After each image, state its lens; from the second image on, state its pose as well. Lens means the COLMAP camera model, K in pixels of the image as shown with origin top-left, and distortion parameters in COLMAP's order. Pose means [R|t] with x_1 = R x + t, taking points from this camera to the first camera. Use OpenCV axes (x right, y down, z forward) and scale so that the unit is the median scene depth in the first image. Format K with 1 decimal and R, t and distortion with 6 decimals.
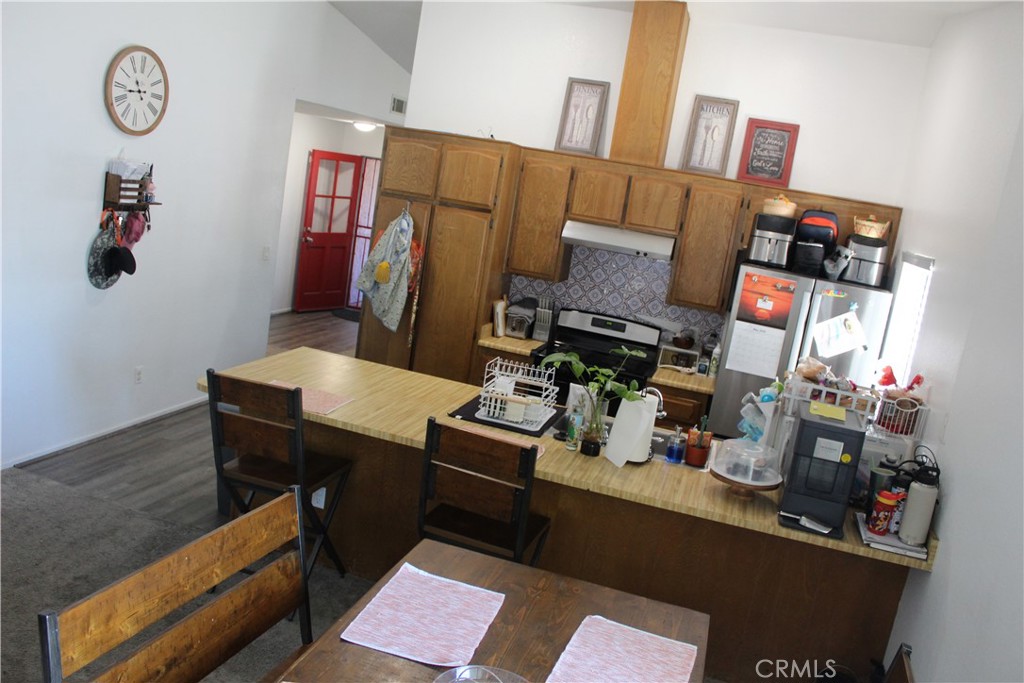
lens RADIAL K [[853.0, 0, 512.0], [0, 853.0, 341.5], [0, 0, 1]] dist [-0.173980, 0.149578]
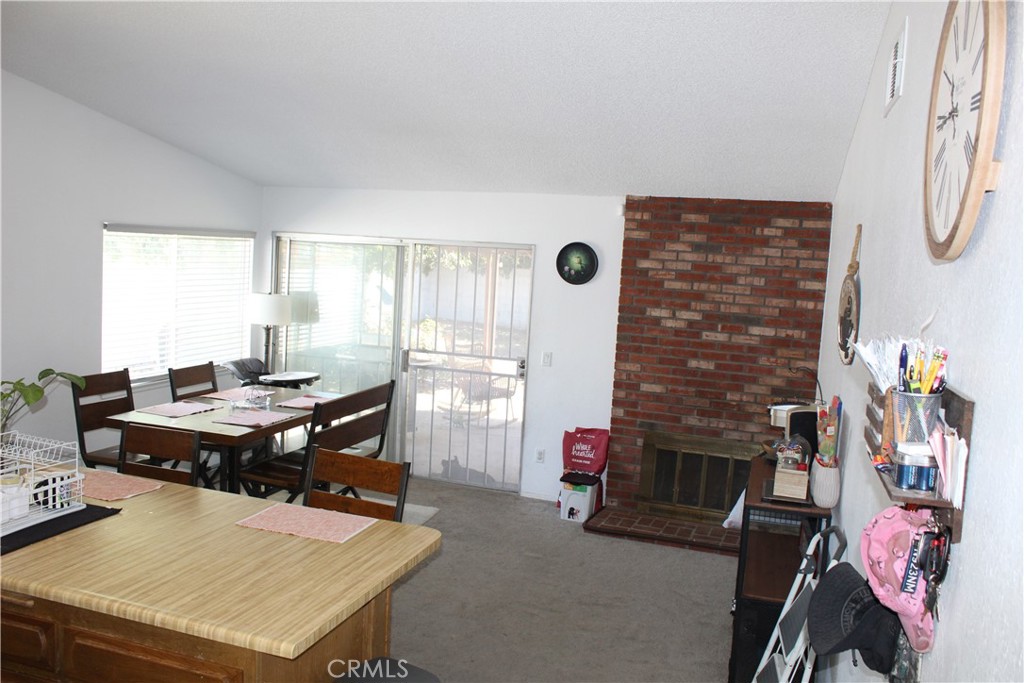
lens RADIAL K [[853.0, 0, 512.0], [0, 853.0, 341.5], [0, 0, 1]] dist [-0.173980, 0.149578]
pose [[-0.977109, -0.211622, 0.021788, -0.290119], [-0.195323, 0.932977, 0.302329, -0.254999], [-0.084307, 0.291153, -0.952954, 1.144188]]
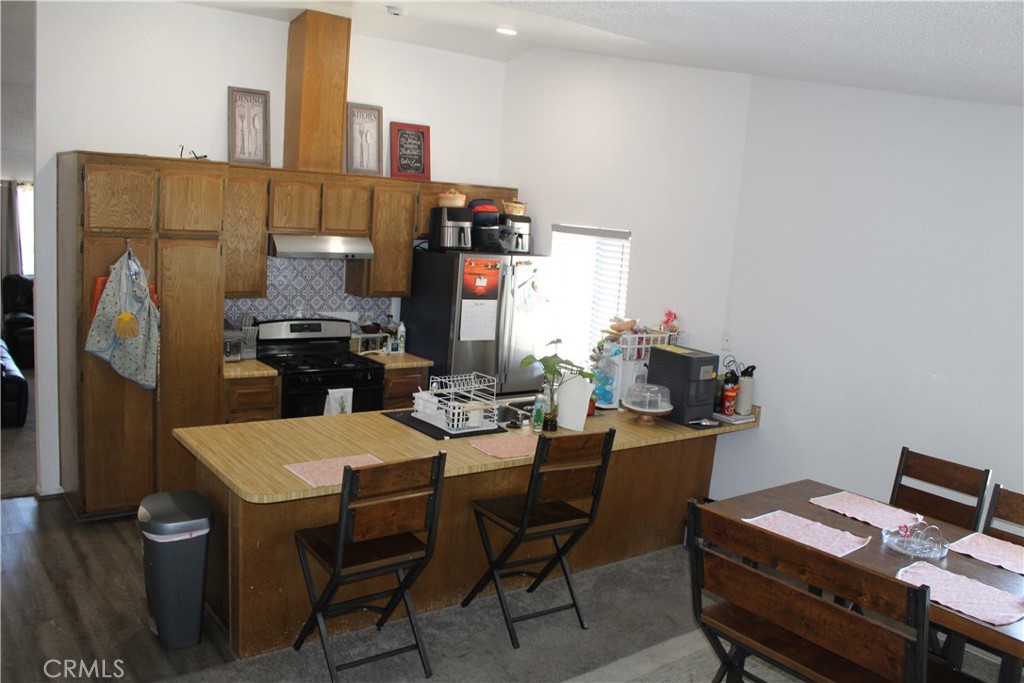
lens RADIAL K [[853.0, 0, 512.0], [0, 853.0, 341.5], [0, 0, 1]] dist [-0.173980, 0.149578]
pose [[0.595083, -0.231123, 0.769713, -0.567712], [0.173227, 0.972129, 0.157977, -0.130334], [-0.784773, 0.039326, 0.618535, 0.176976]]
